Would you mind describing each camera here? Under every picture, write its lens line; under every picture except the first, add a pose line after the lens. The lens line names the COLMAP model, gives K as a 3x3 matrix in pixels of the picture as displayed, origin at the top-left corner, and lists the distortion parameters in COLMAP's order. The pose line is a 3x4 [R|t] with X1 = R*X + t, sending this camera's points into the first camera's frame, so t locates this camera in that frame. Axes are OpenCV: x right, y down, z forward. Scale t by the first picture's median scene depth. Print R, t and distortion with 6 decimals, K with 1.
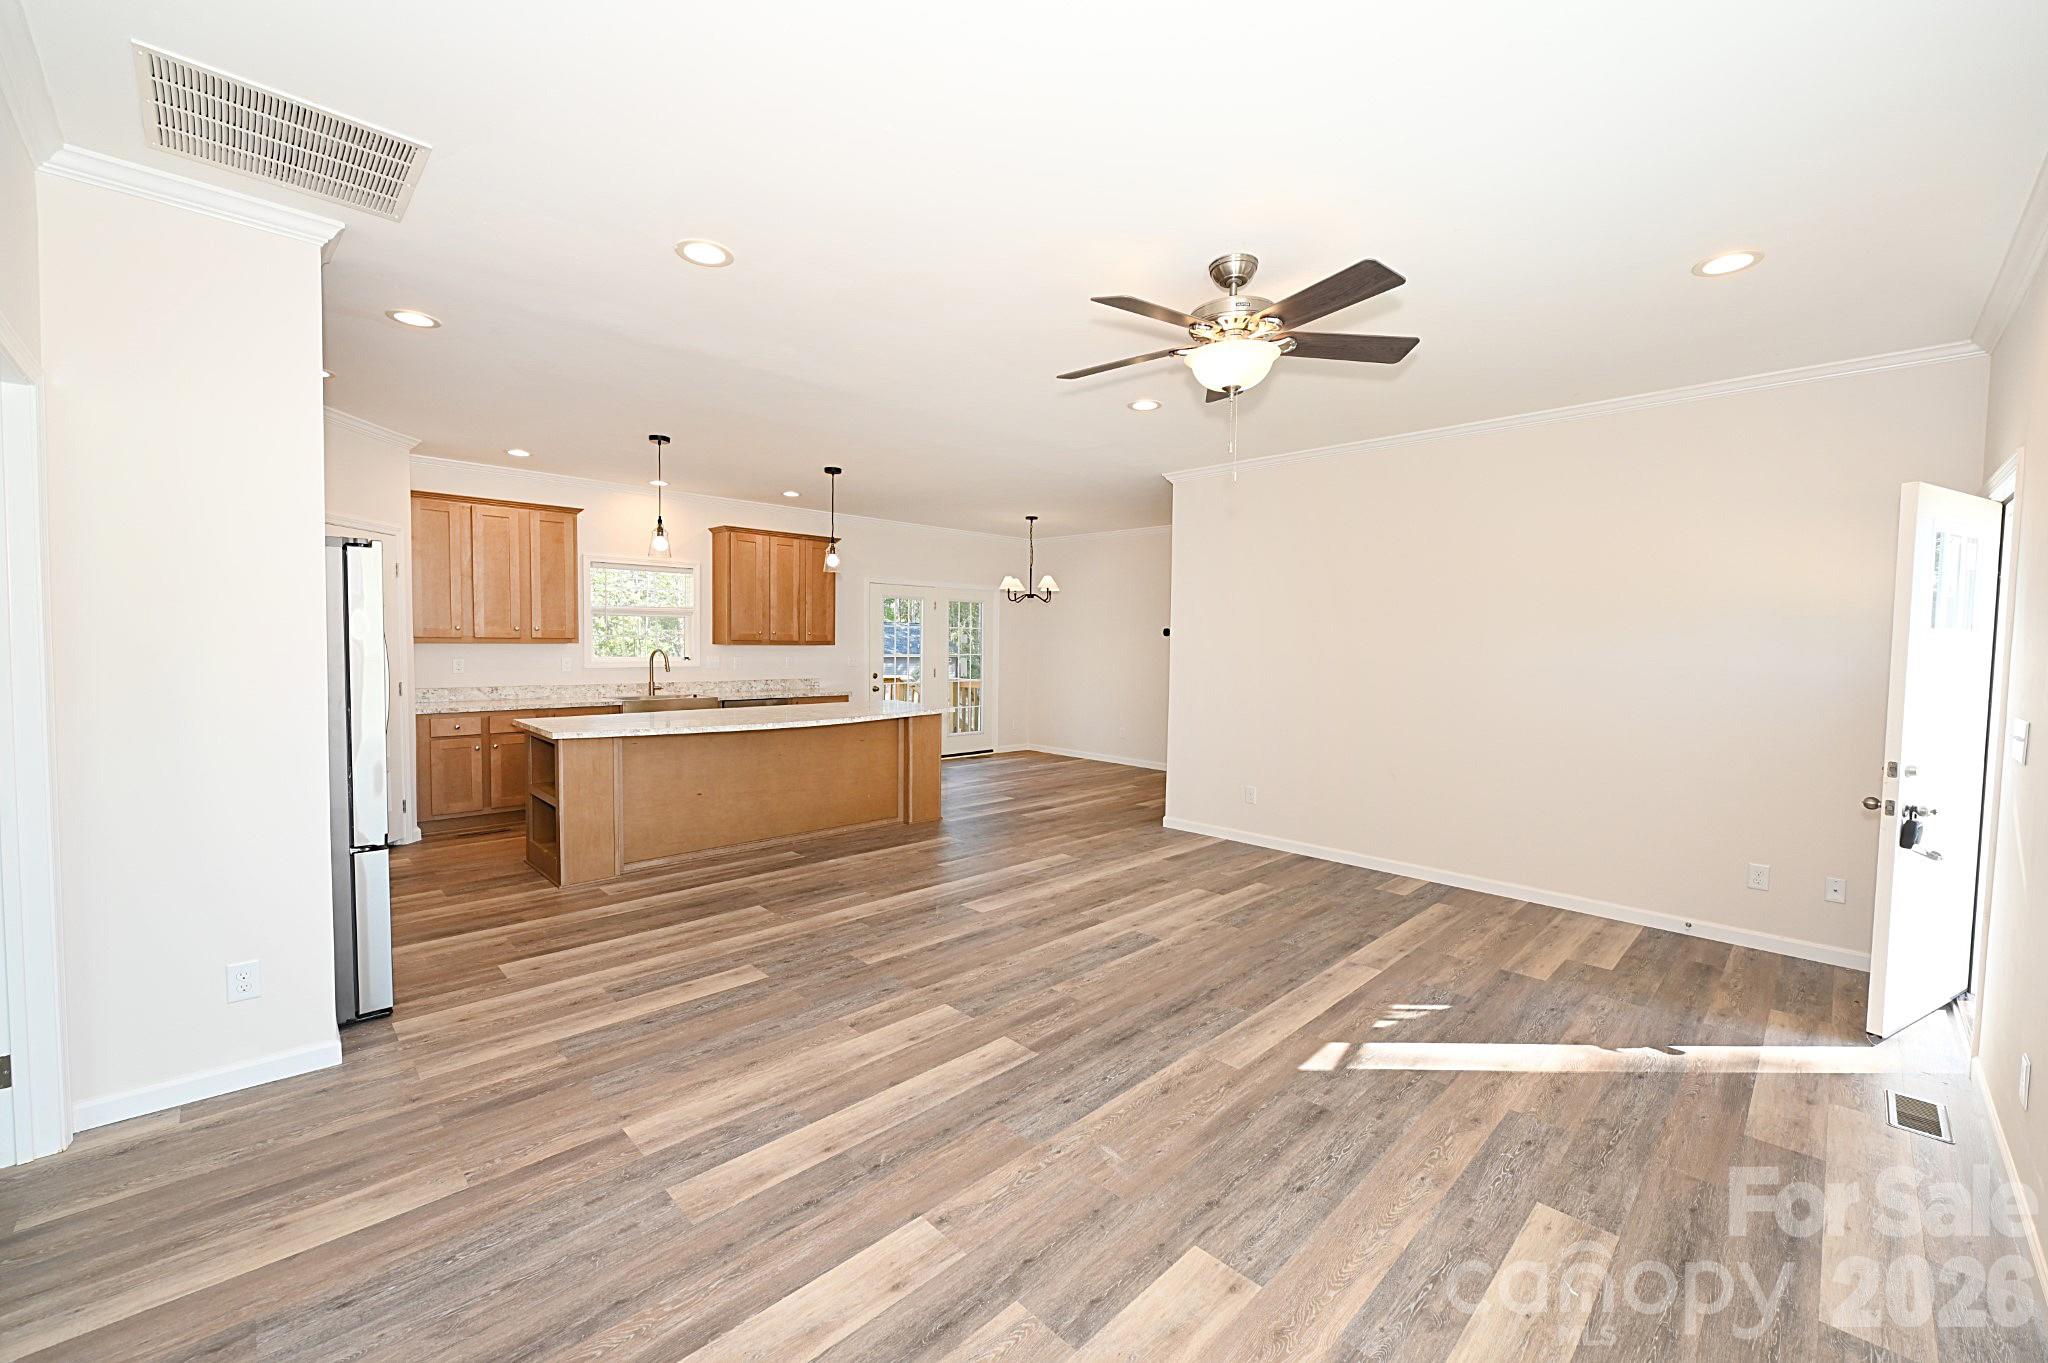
lens RADIAL K [[805.9, 0, 1025.5], [0, 805.9, 685.1], [0, 0, 1]] dist [-0.008555, -0.000426]
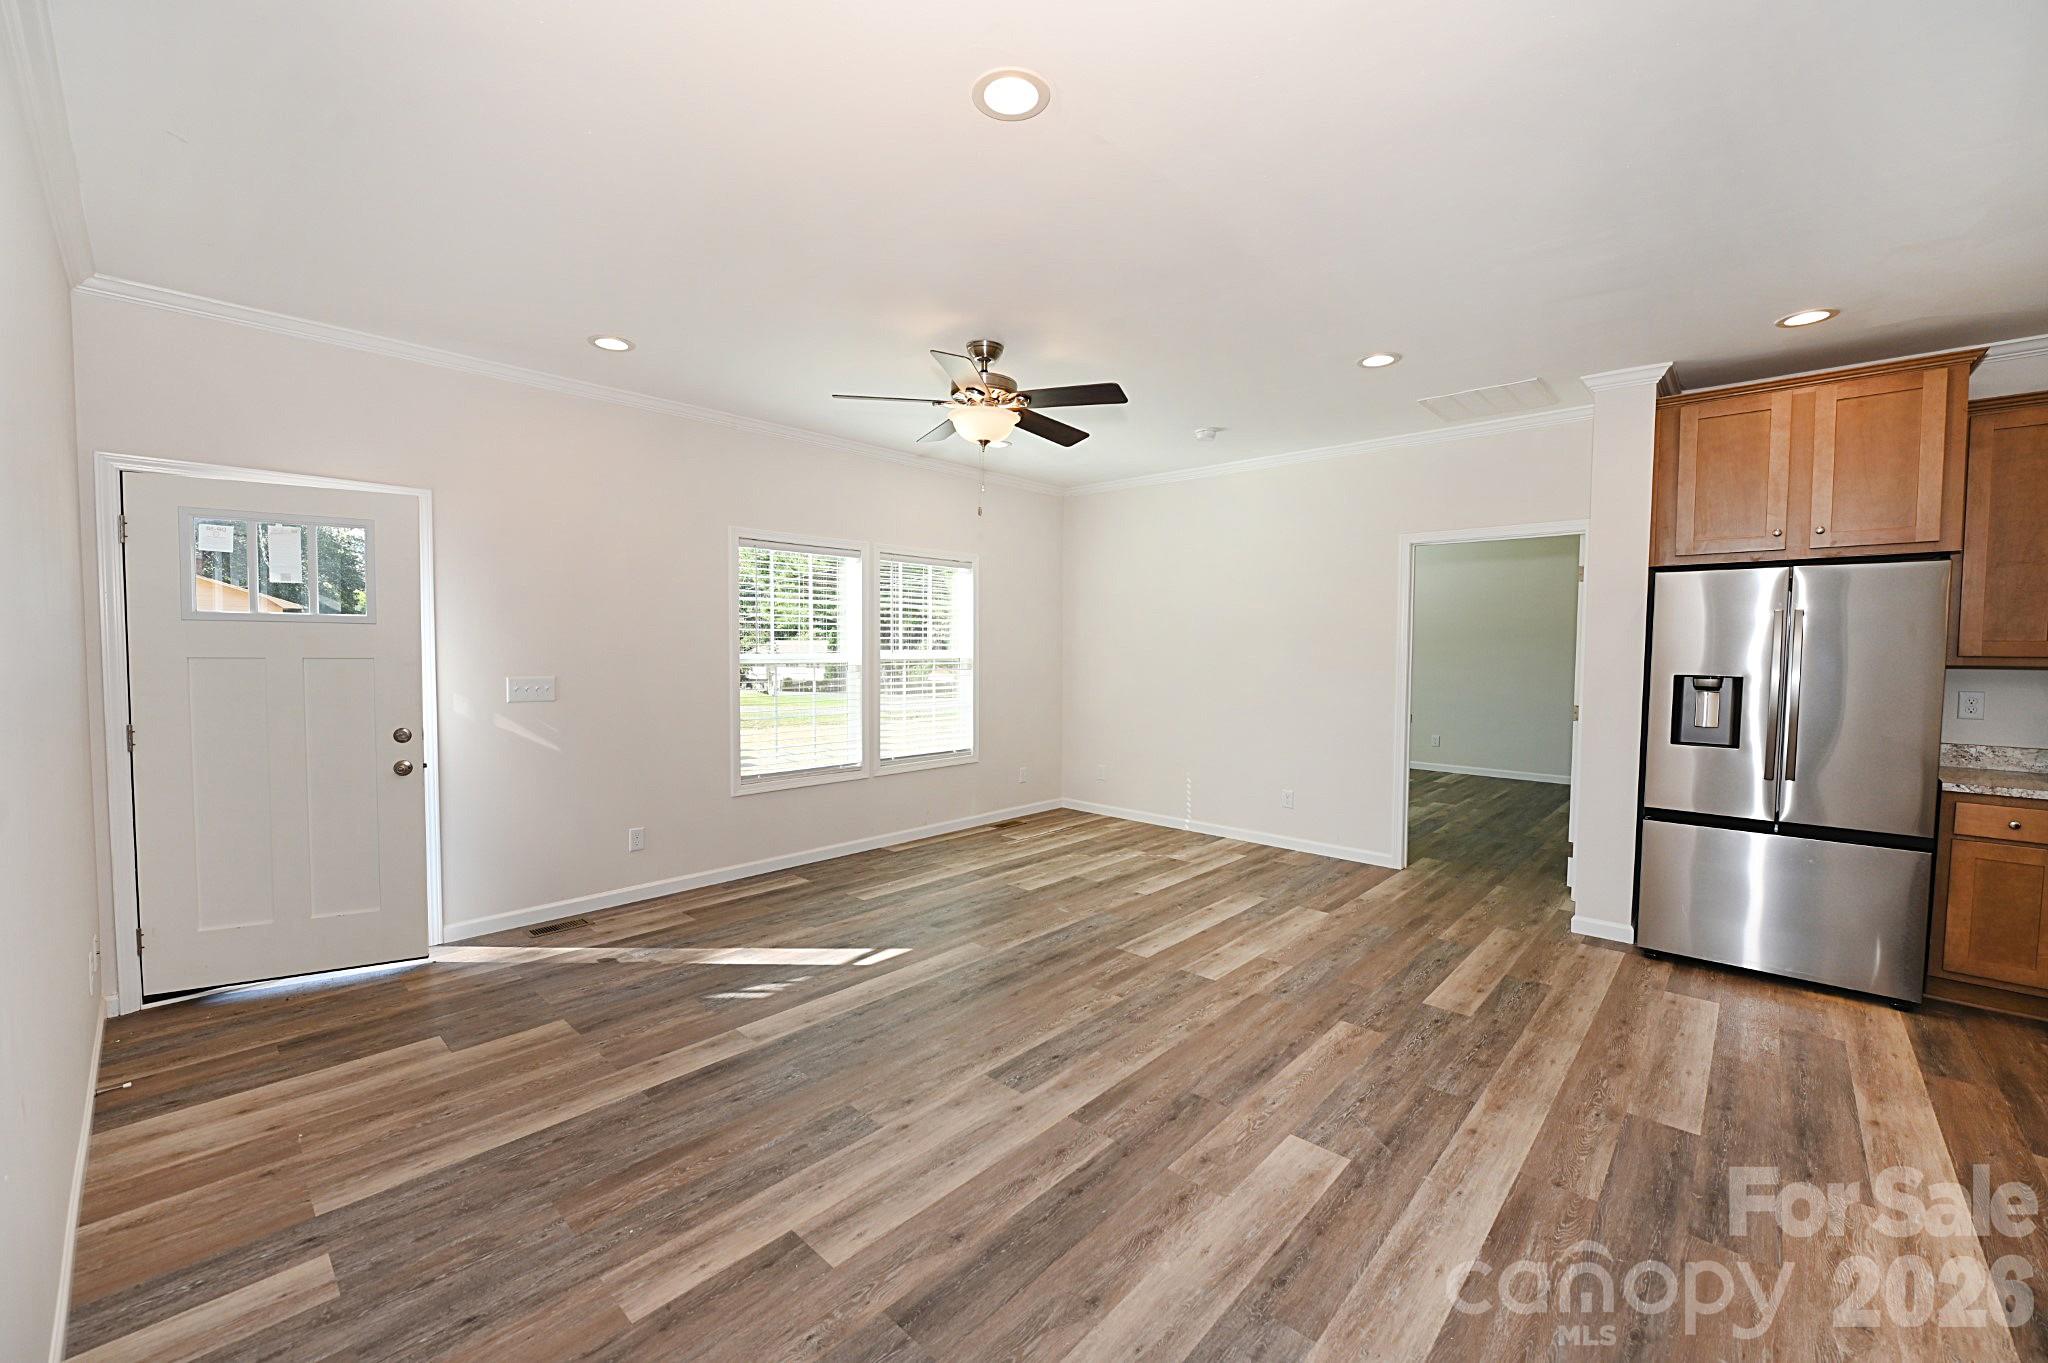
lens RADIAL K [[805.9, 0, 1013.0], [0, 805.9, 689.6], [0, 0, 1]] dist [-0.008555, -0.000426]
pose [[-0.999157, -0.018230, -0.036783, 0.169253], [-0.022153, 0.993771, 0.109217, -0.079986], [0.034563, 0.109940, -0.993337, 1.571619]]
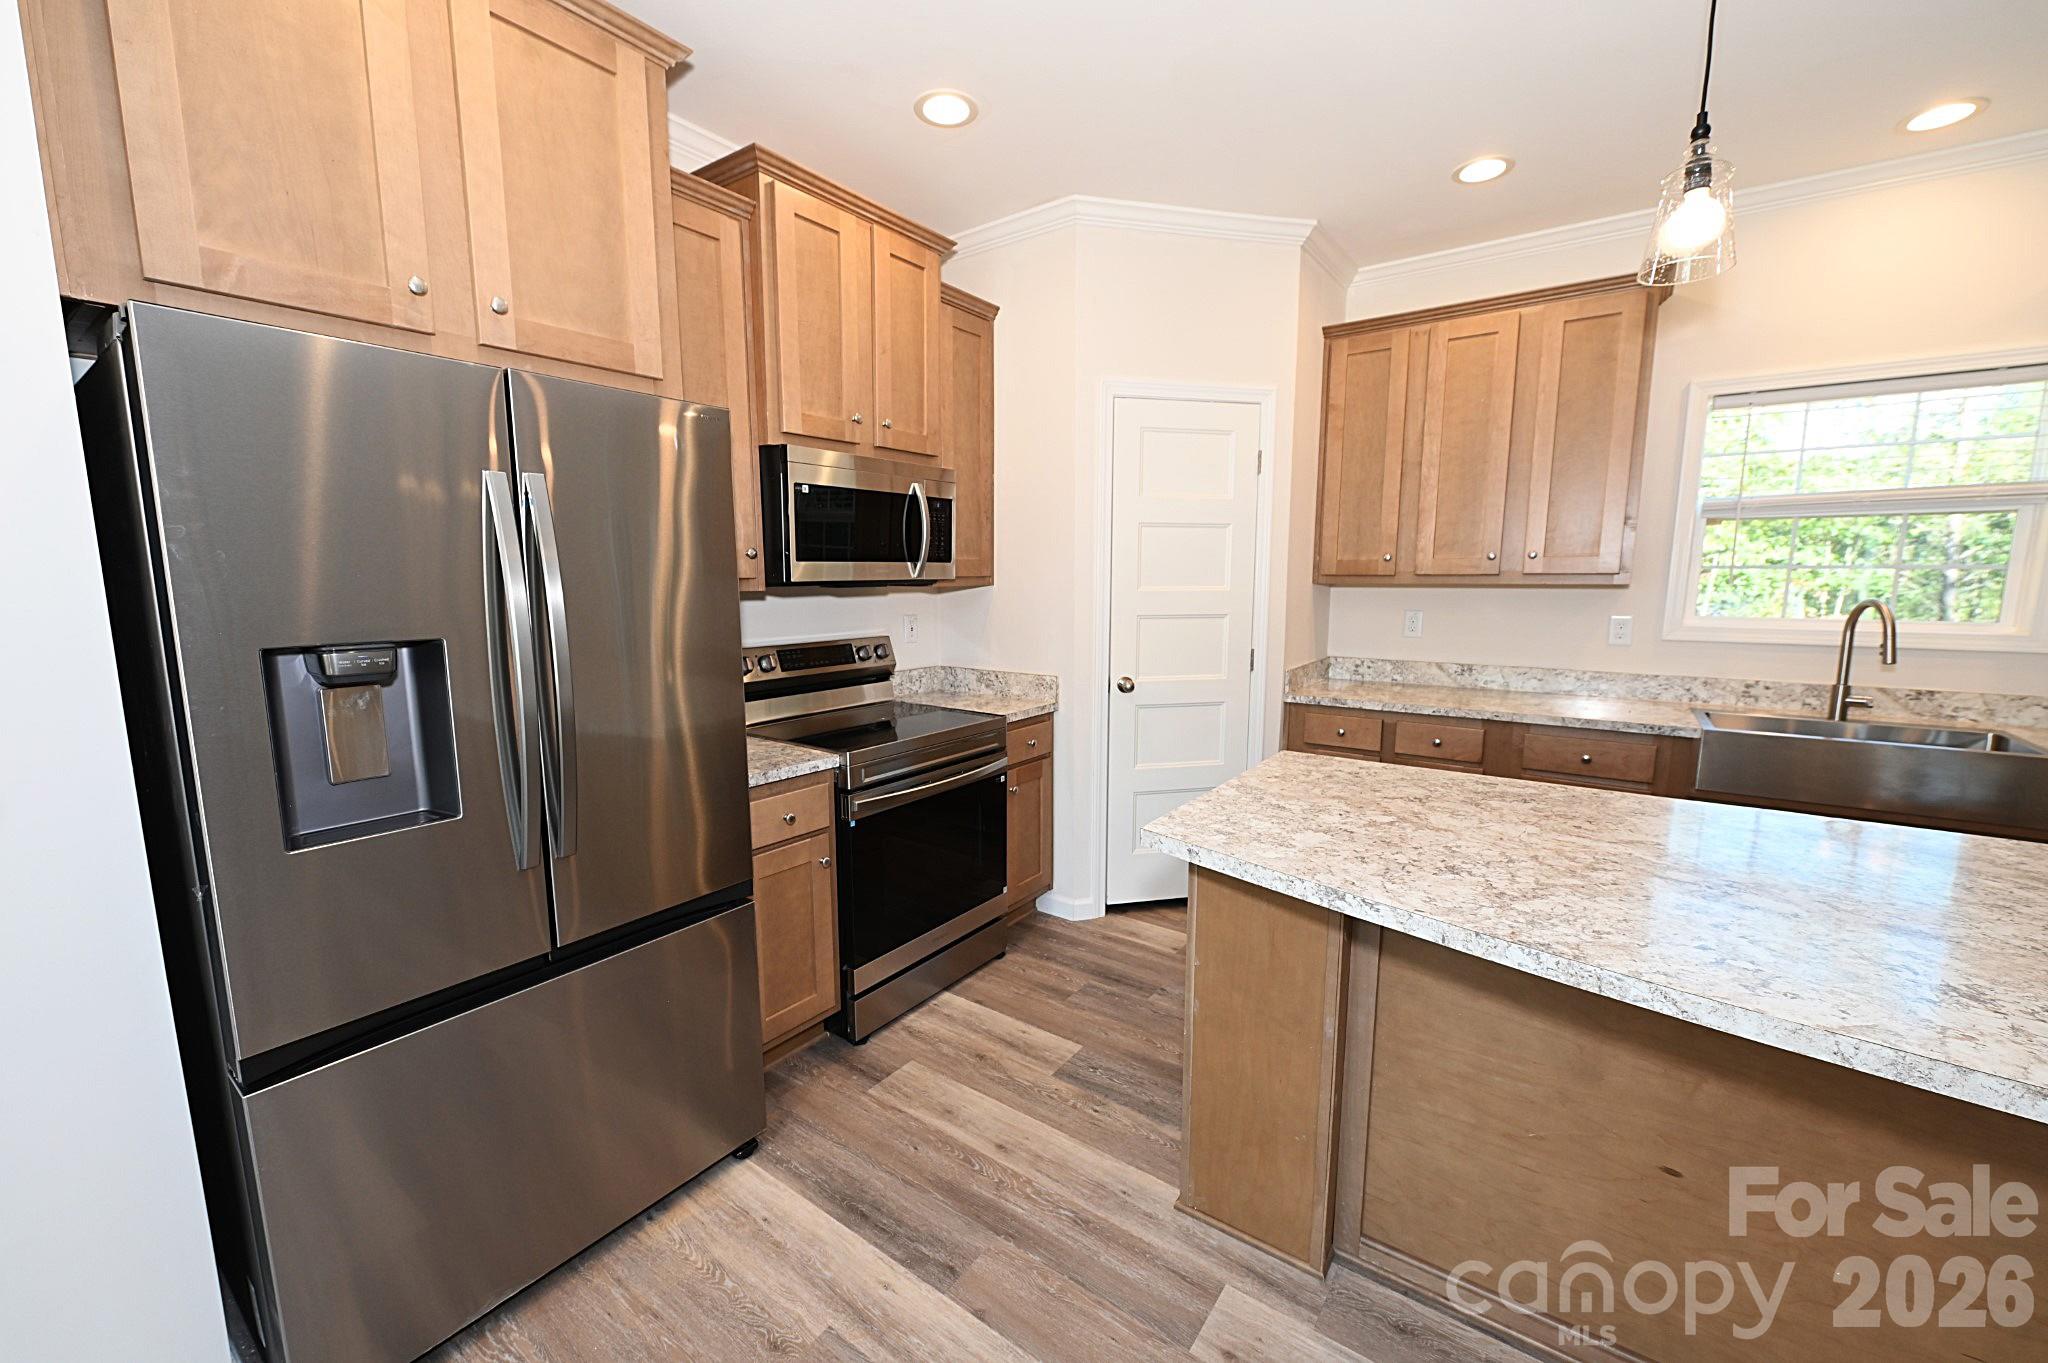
lens RADIAL K [[805.9, 0, 1019.9], [0, 805.9, 688.7], [0, 0, 1]] dist [-0.008555, -0.000426]
pose [[0.157897, 0.122791, -0.979791, -0.260899], [-0.048562, 0.992003, 0.116496, -0.047783], [0.986261, 0.029186, 0.162597, 0.946249]]
